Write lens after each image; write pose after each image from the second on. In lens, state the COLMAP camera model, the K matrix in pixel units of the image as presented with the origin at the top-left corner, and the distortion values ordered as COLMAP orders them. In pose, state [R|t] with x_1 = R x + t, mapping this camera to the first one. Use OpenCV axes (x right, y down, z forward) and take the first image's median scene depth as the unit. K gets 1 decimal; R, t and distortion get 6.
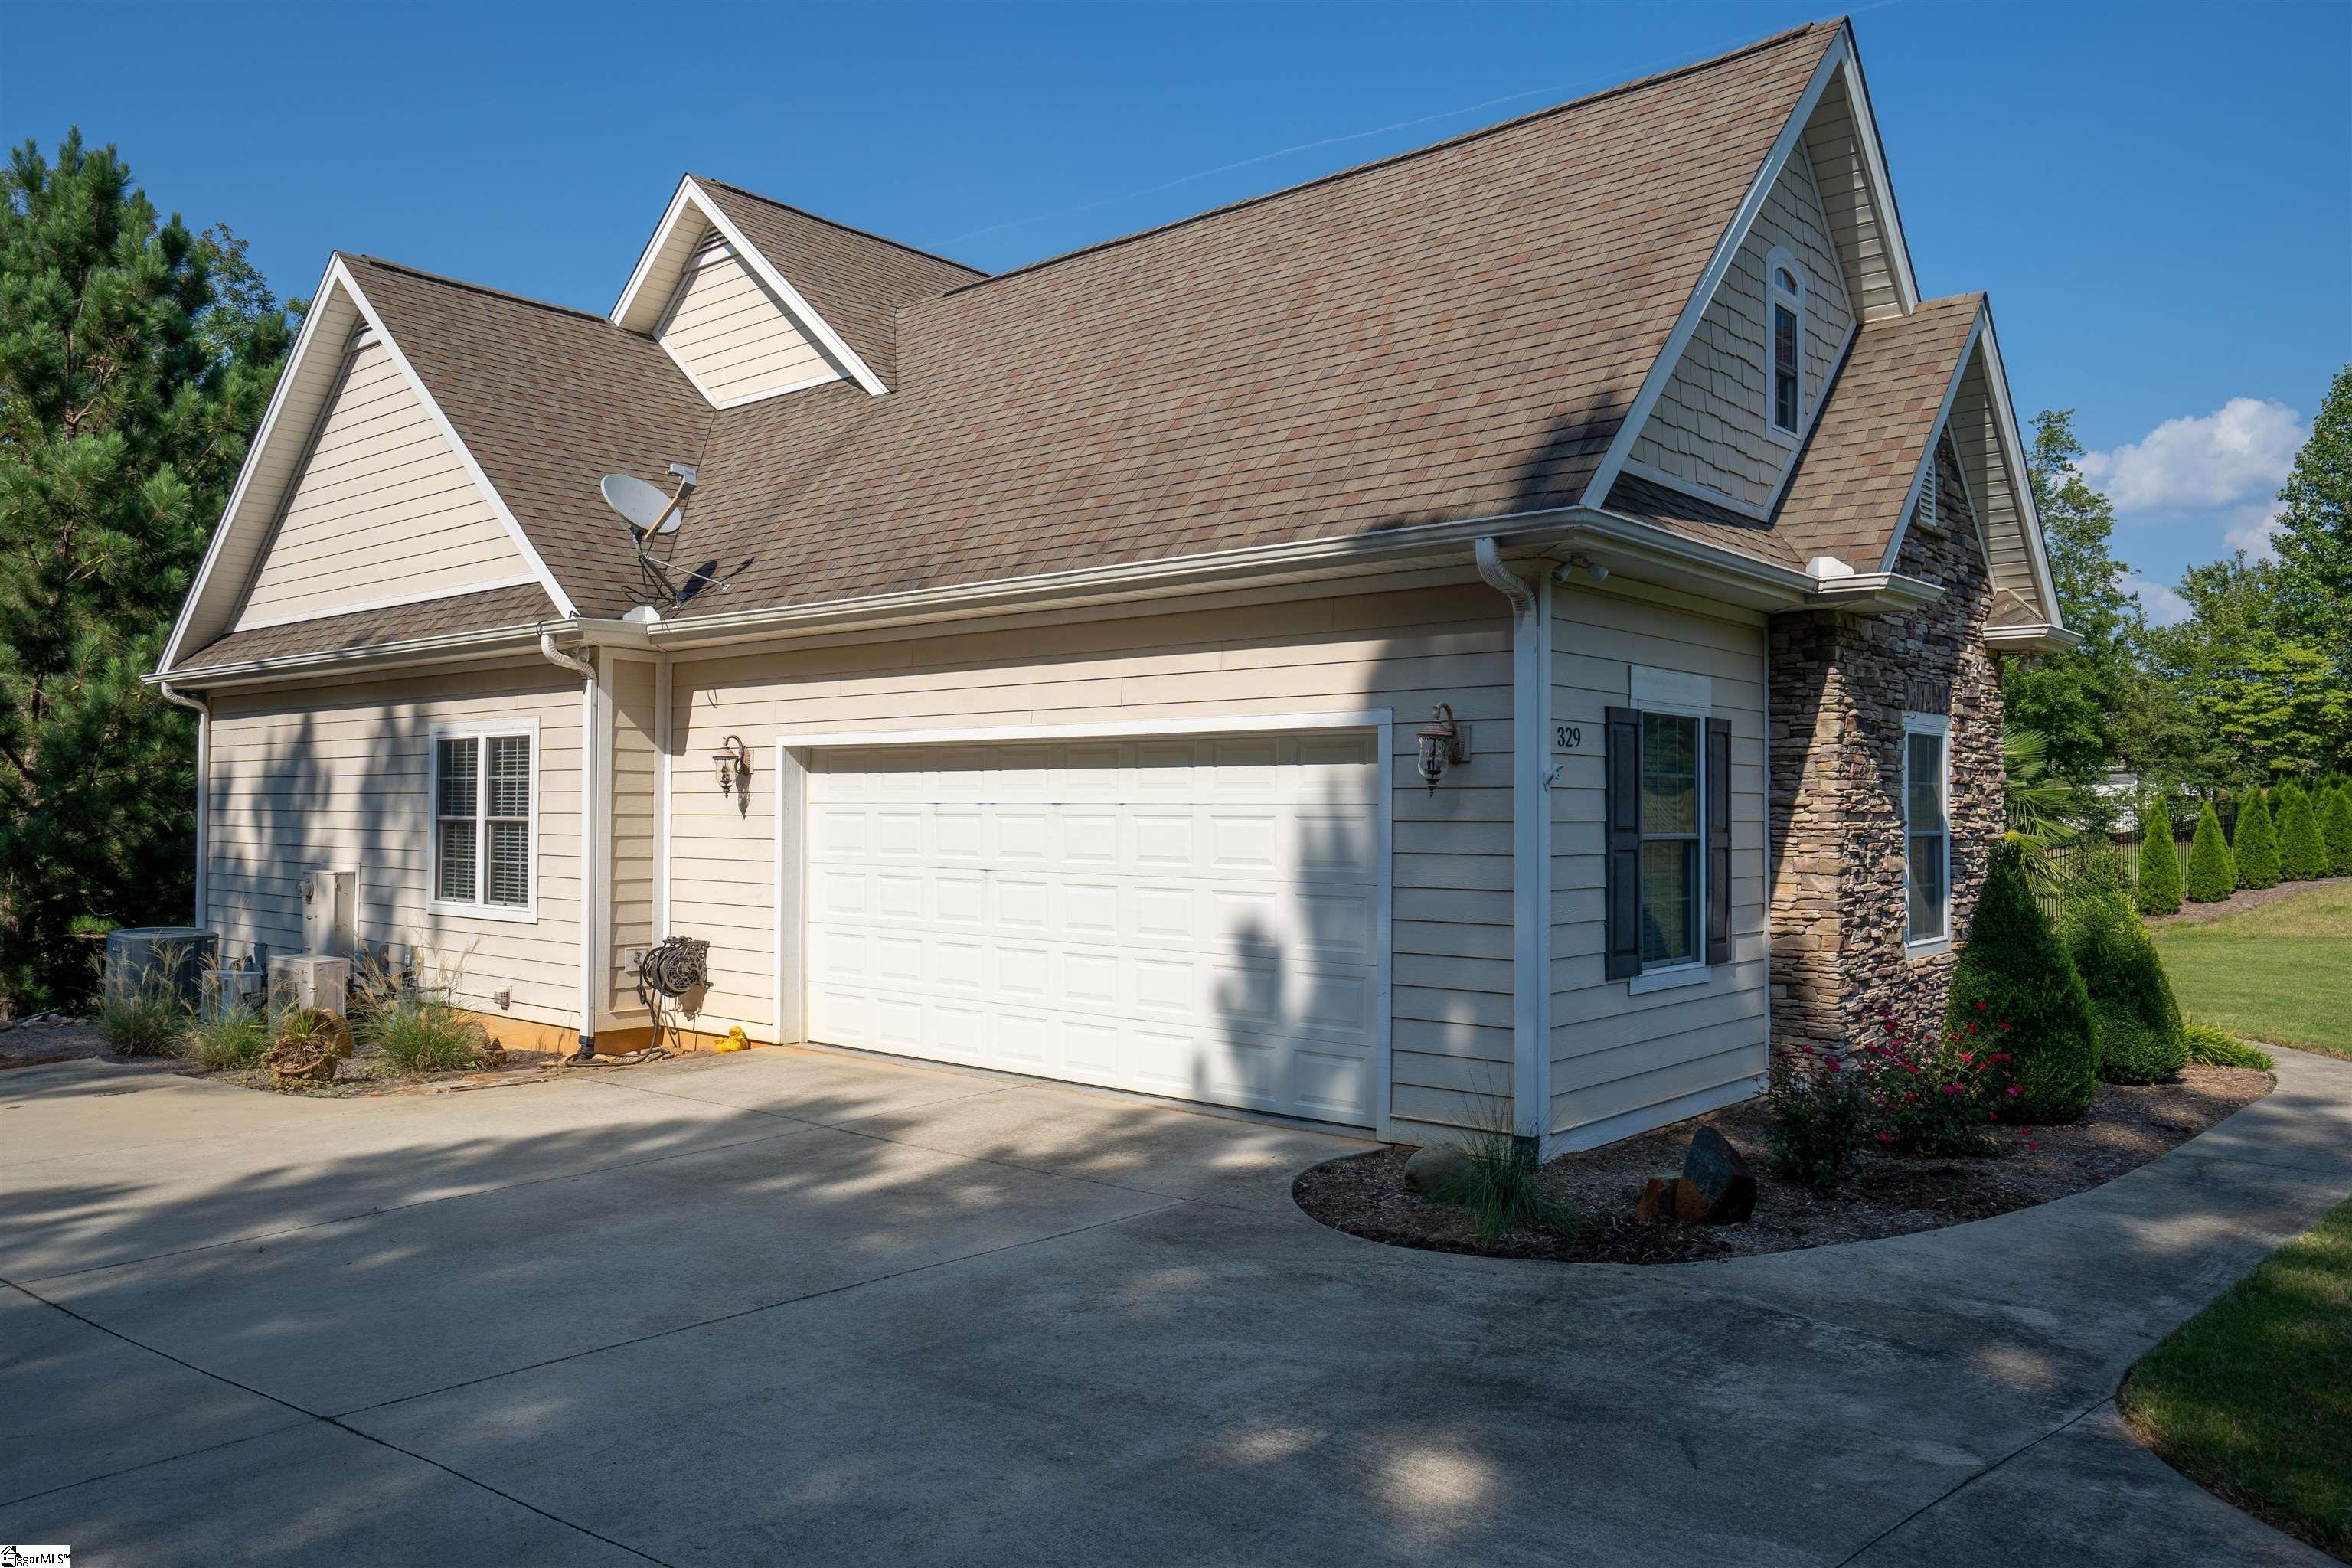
lens RADIAL K [[1678.0, 0, 1175.0], [0, 1678.0, 811.0], [0, 0, 1]] dist [0.004030, 0.001230]
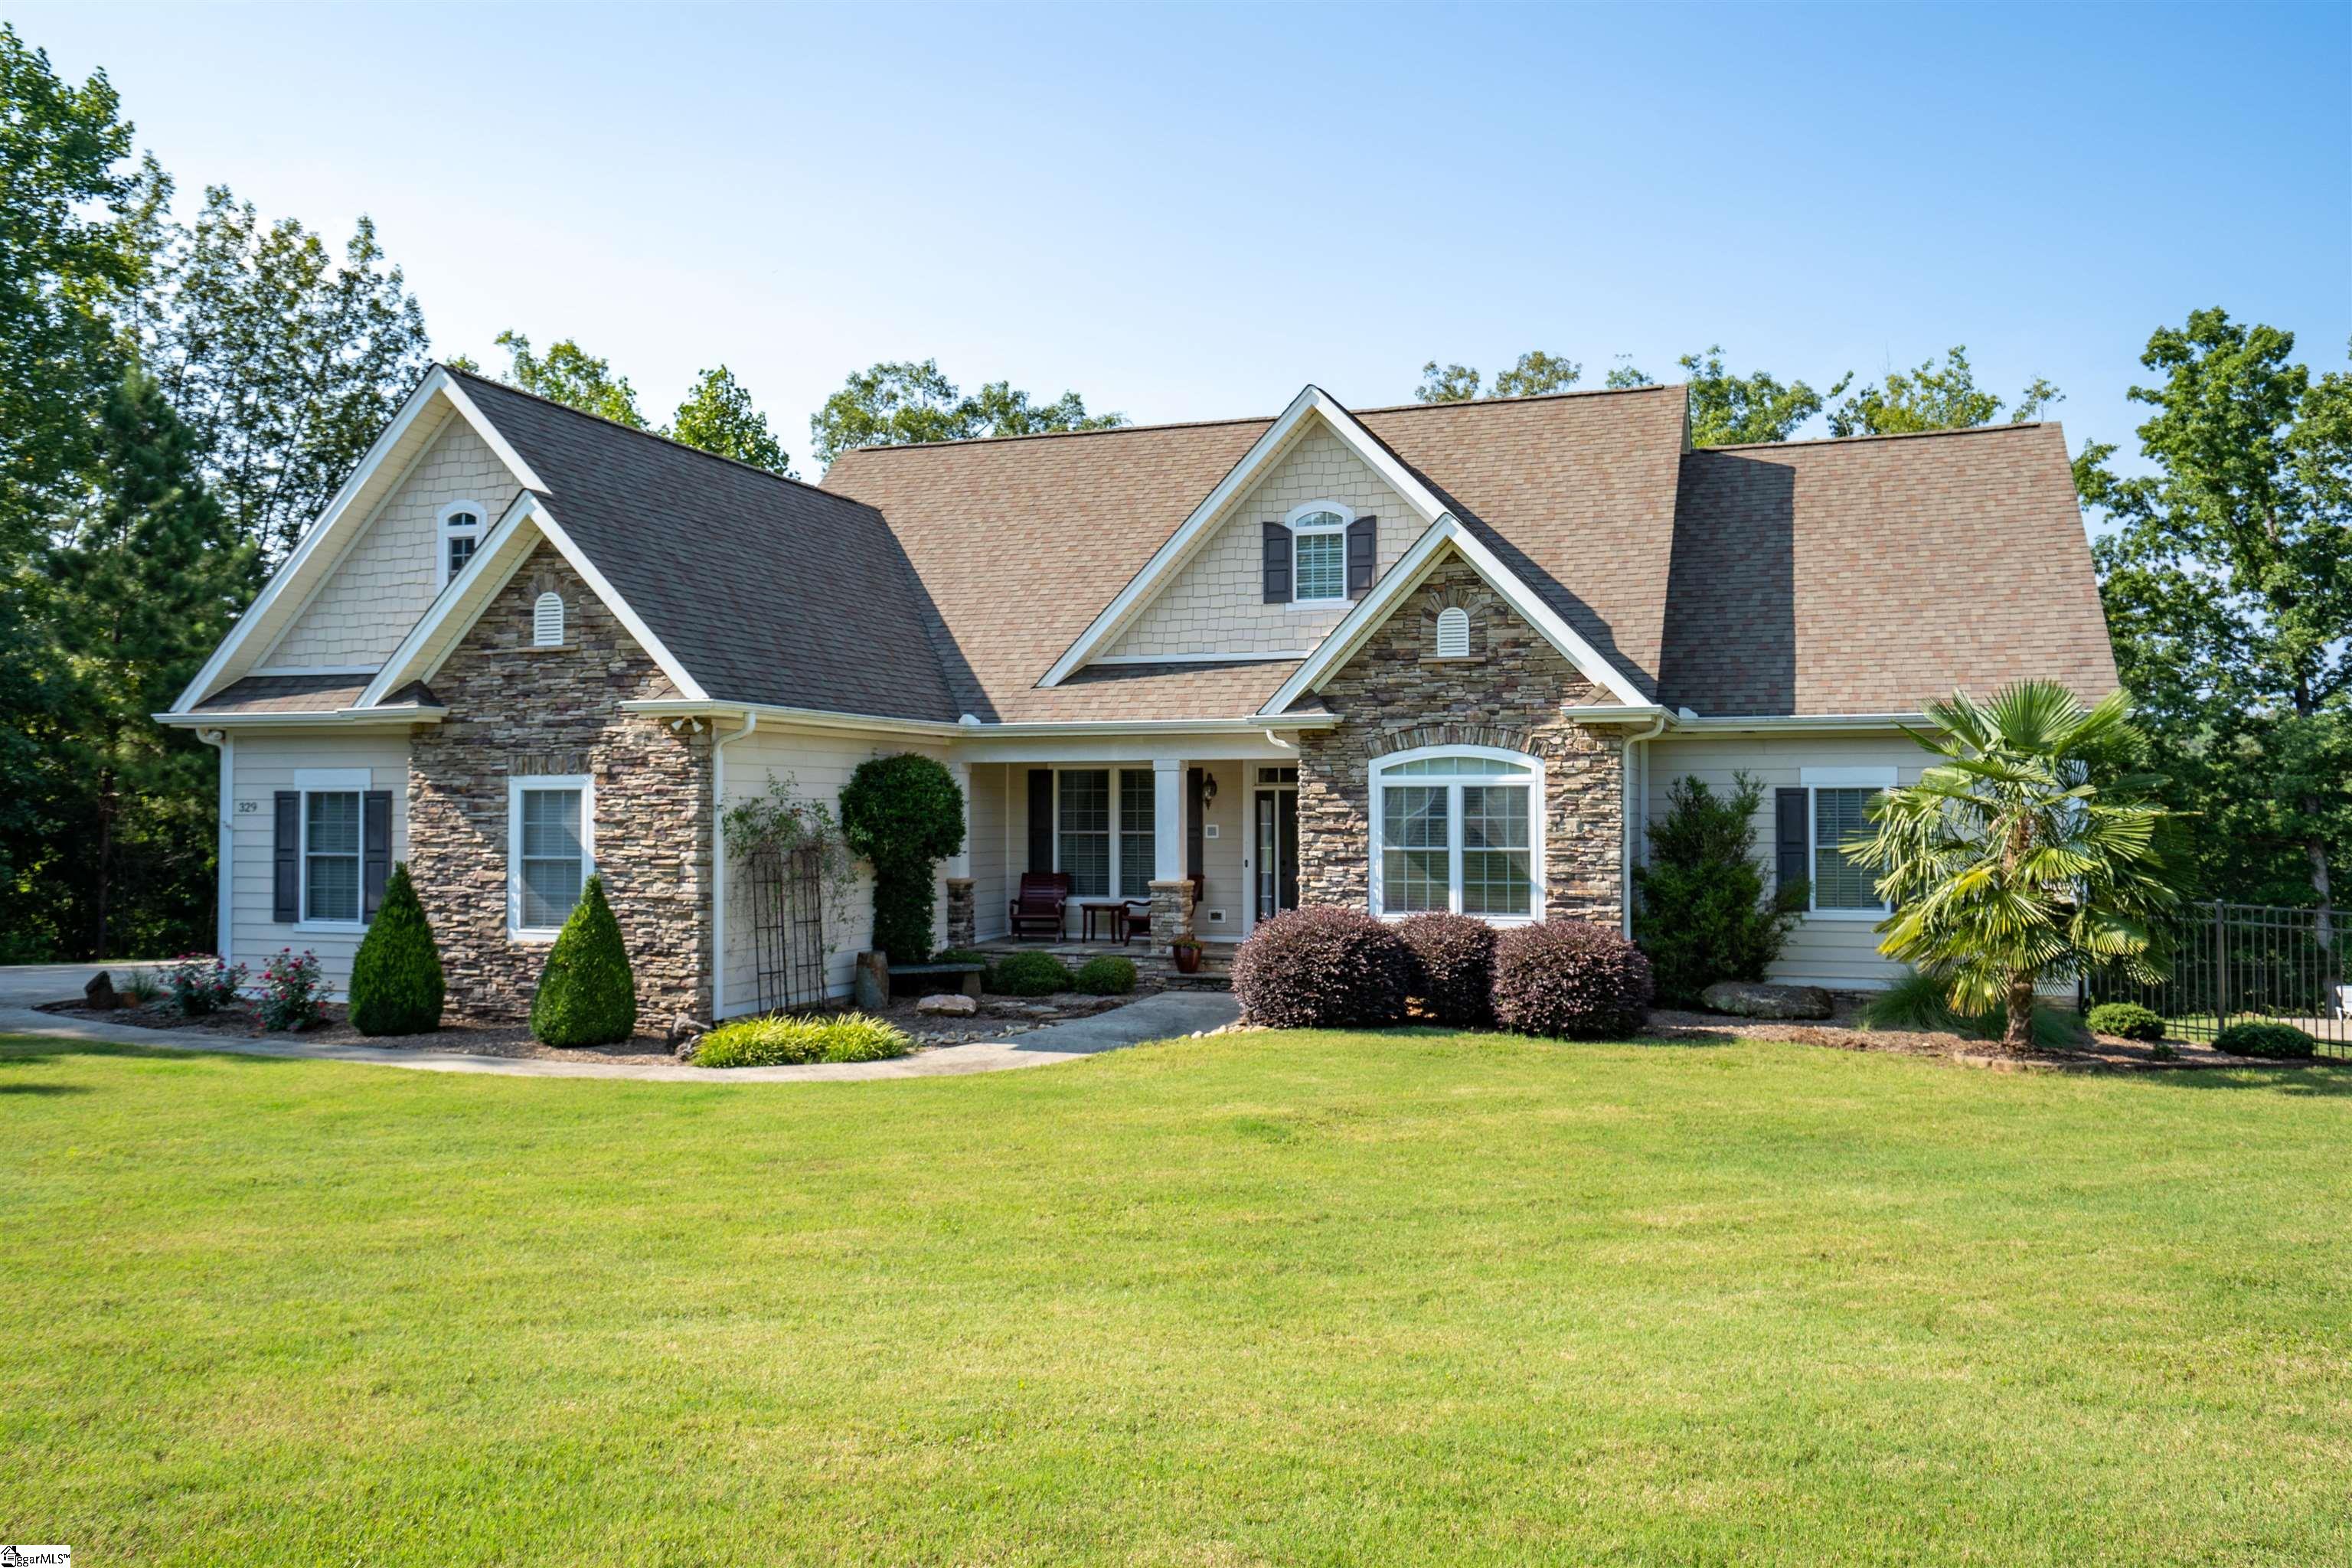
lens RADIAL K [[1805.0, 0, 1176.0], [0, 1805.0, 784.0], [0, 0, 1]] dist [0.001827, 0.076138]
pose [[0.367353, -0.022954, -0.929798, 2.337276], [0.000723, 0.999702, -0.024394, -0.012565], [0.930081, 0.008289, 0.367260, 1.027022]]
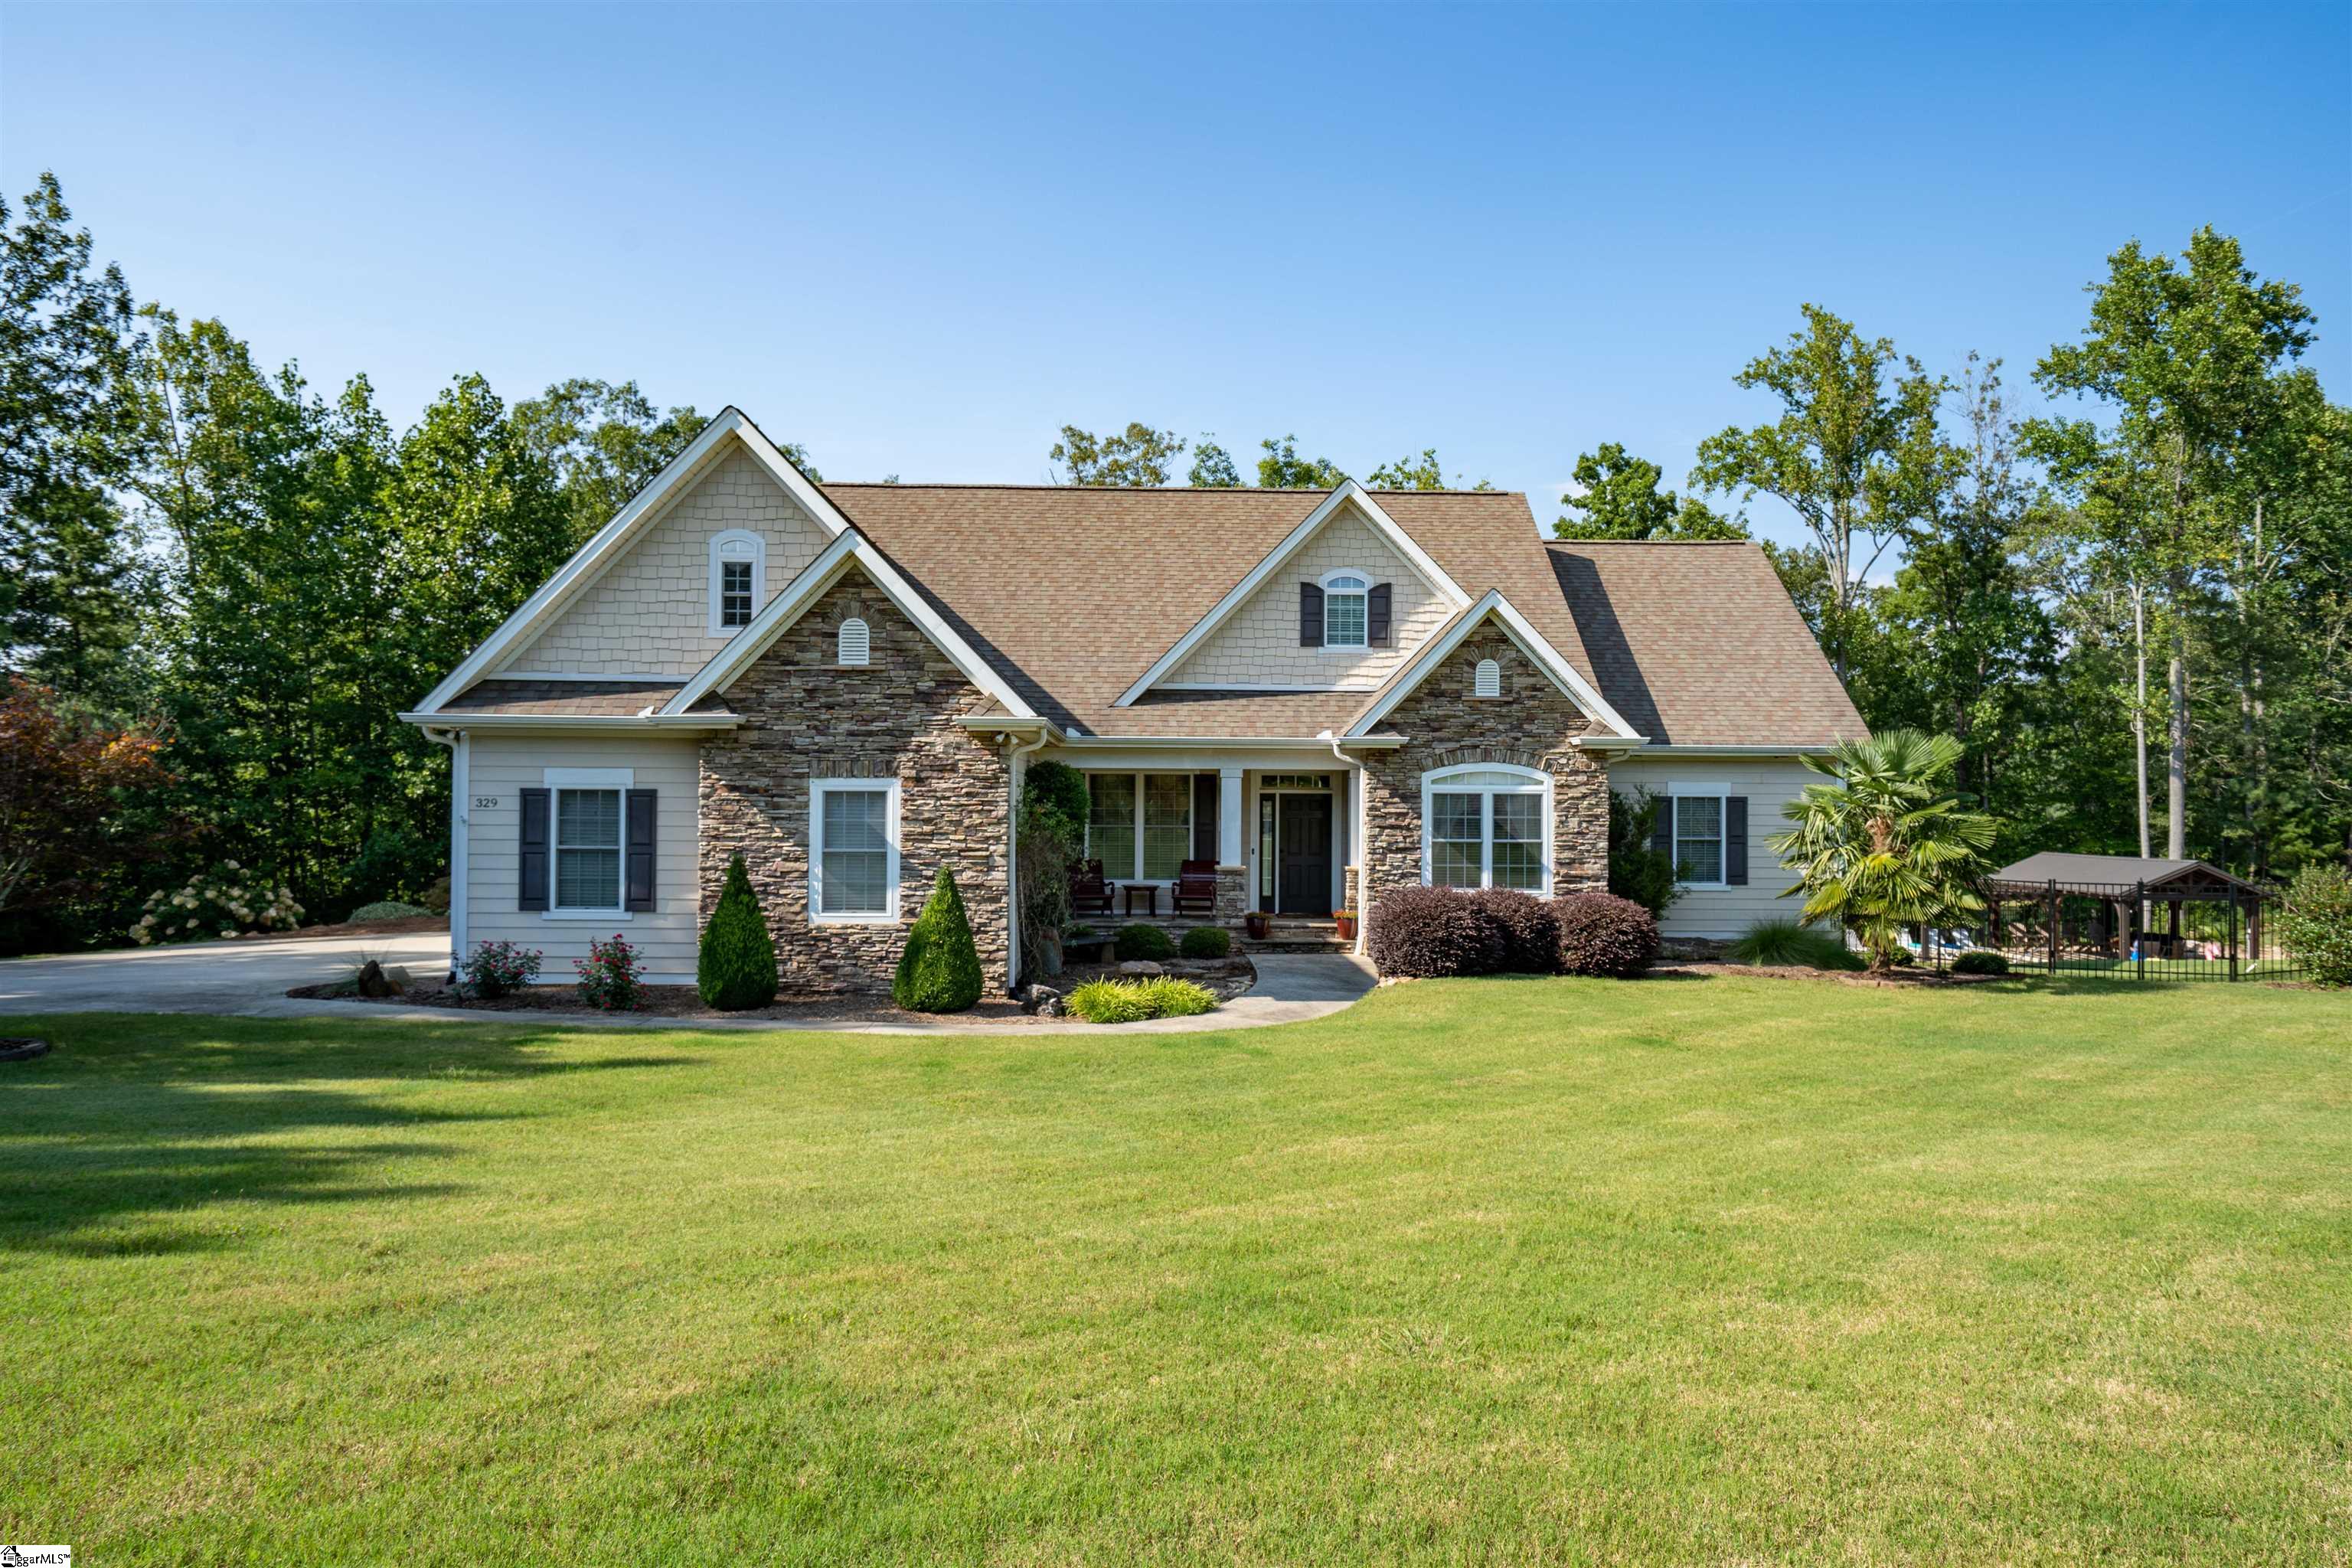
lens RADIAL K [[1596.3, 0, 1176.0], [0, 1596.3, 784.0], [0, 0, 1]] dist [-0.009339, 0.045067]
pose [[0.681107, -0.011544, -0.732093, 2.024346], [-0.003599, 0.999811, -0.019113, -0.025269], [0.732175, 0.015653, 0.680937, 0.167584]]
